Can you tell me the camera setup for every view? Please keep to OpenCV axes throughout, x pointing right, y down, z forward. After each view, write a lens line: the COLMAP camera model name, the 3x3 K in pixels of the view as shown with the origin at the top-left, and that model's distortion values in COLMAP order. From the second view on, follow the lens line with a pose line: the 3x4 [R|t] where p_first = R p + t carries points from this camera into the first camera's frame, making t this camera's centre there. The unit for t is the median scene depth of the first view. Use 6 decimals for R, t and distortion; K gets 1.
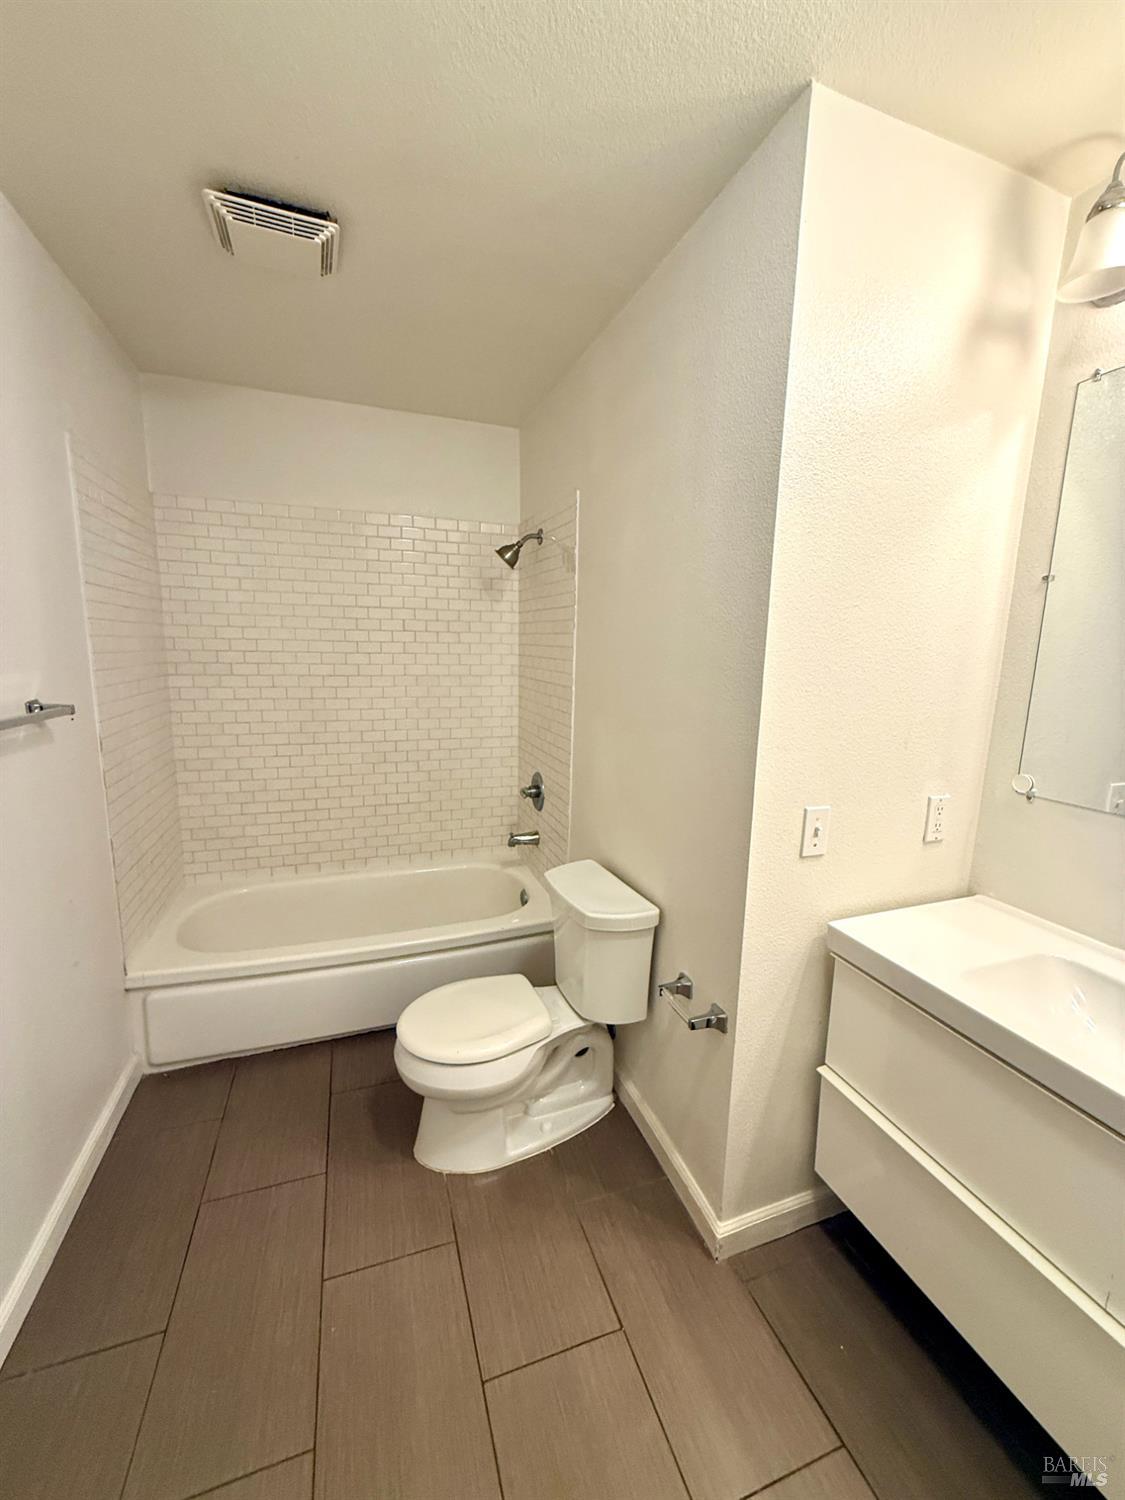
lens RADIAL K [[603.2, 0, 563.4], [0, 603.2, 750.7], [0, 0, 1]] dist [-0.004729, -0.000678]
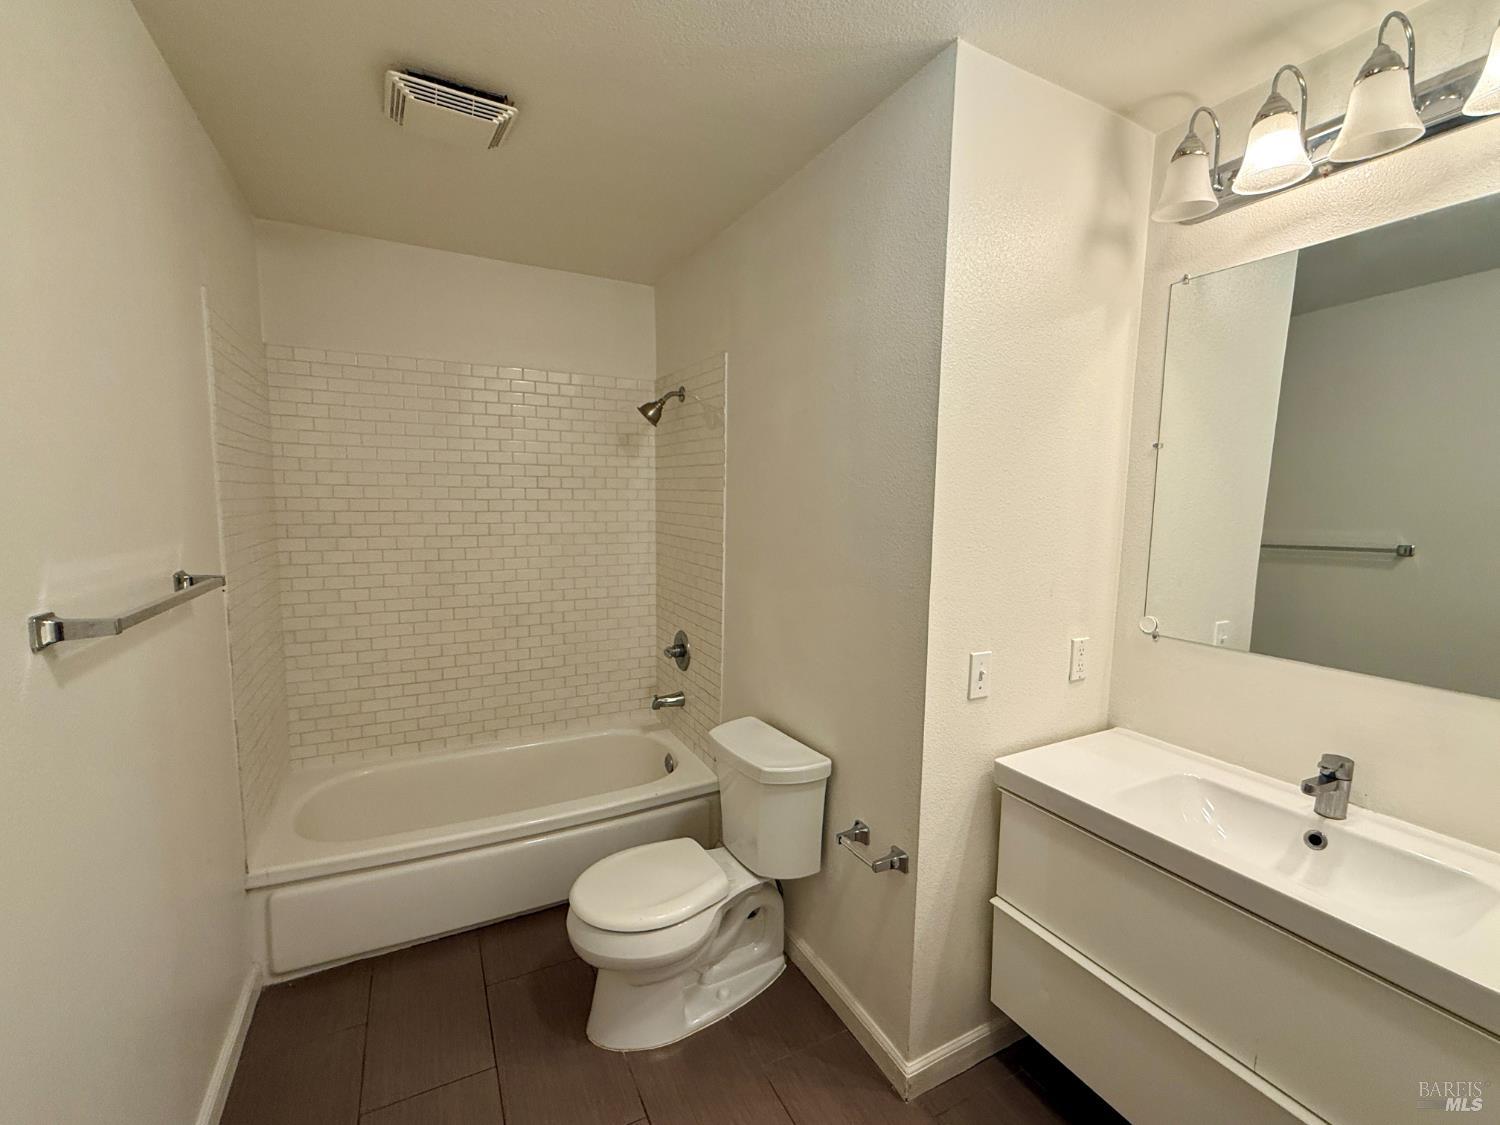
lens RADIAL K [[648.2, 0, 751.0], [0, 648.2, 568.1], [0, 0, 1]] dist [-0.007926, 0.000167]
pose [[0.990589, -0.022903, 0.134942, -0.113451], [0.030791, 0.997919, -0.056654, -0.004470], [-0.133363, 0.060276, 0.989233, -0.089472]]
